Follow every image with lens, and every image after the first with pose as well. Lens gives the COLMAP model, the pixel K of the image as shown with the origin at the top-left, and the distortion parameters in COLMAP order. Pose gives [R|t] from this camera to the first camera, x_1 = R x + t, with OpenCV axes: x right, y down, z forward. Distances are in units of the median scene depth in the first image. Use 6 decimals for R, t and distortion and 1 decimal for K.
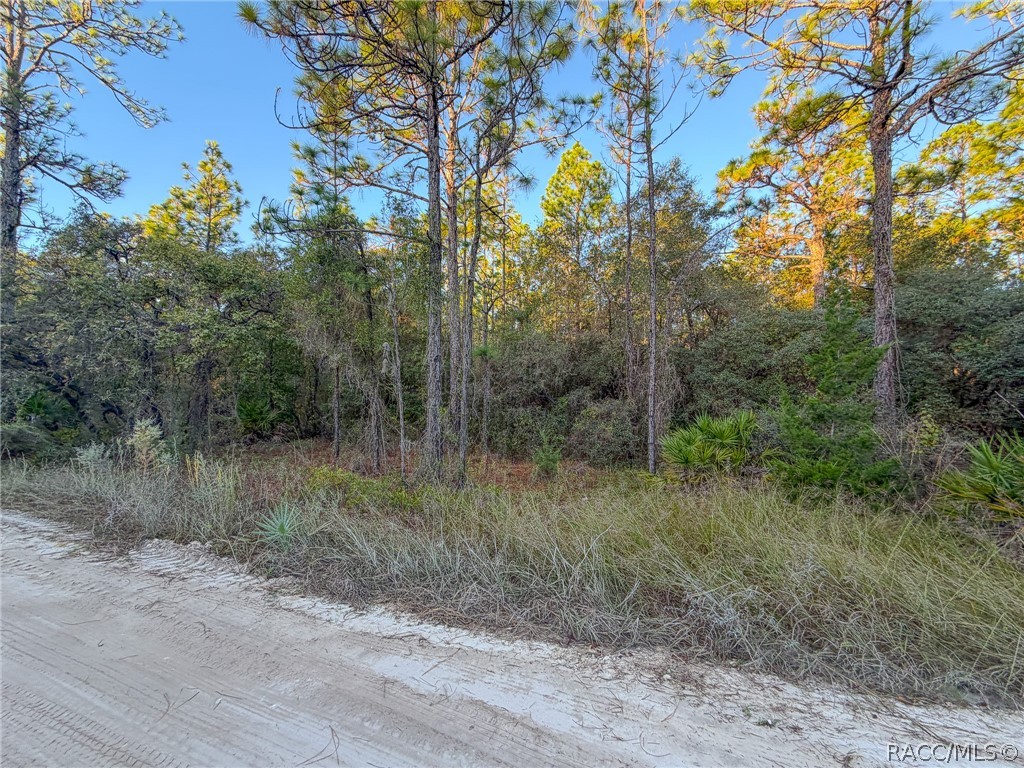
lens RADIAL K [[406.0, 0, 507.6], [0, 406.0, 384.8], [0, 0, 1]] dist [-0.001088, -0.000178]
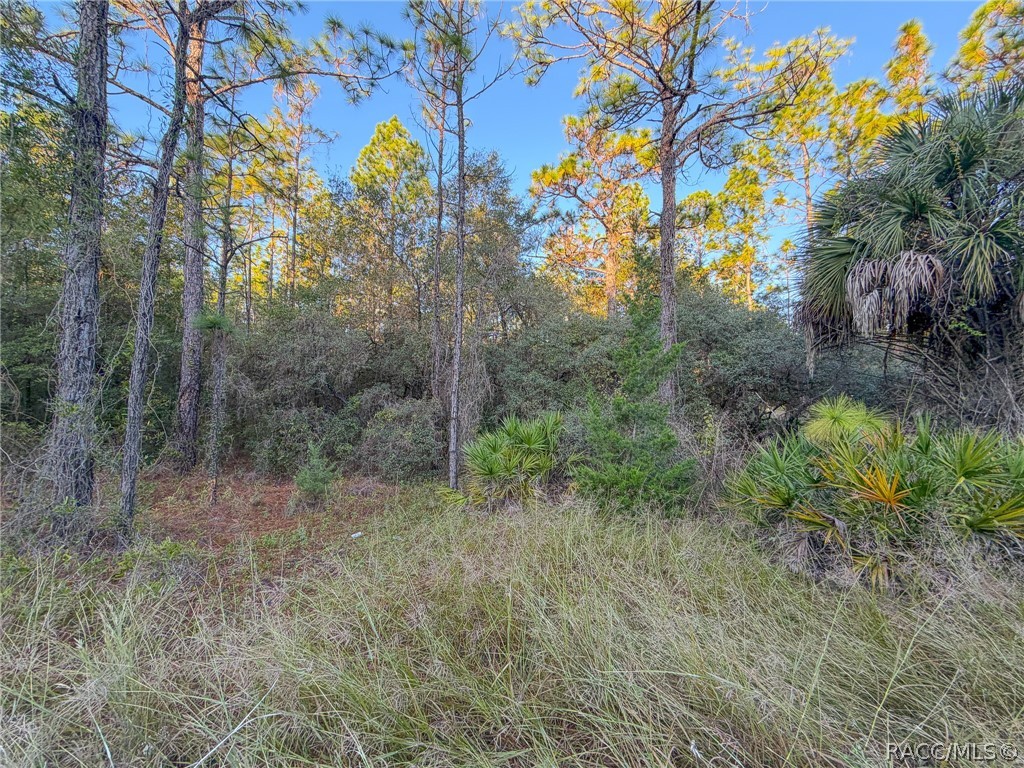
lens RADIAL K [[406.0, 0, 507.6], [0, 406.0, 384.8], [0, 0, 1]] dist [-0.001088, -0.000178]
pose [[0.909079, 0.028244, 0.415666, 0.100901], [-0.023524, 0.999588, -0.016472, 0.018531], [-0.415960, 0.005197, 0.909368, 0.190562]]
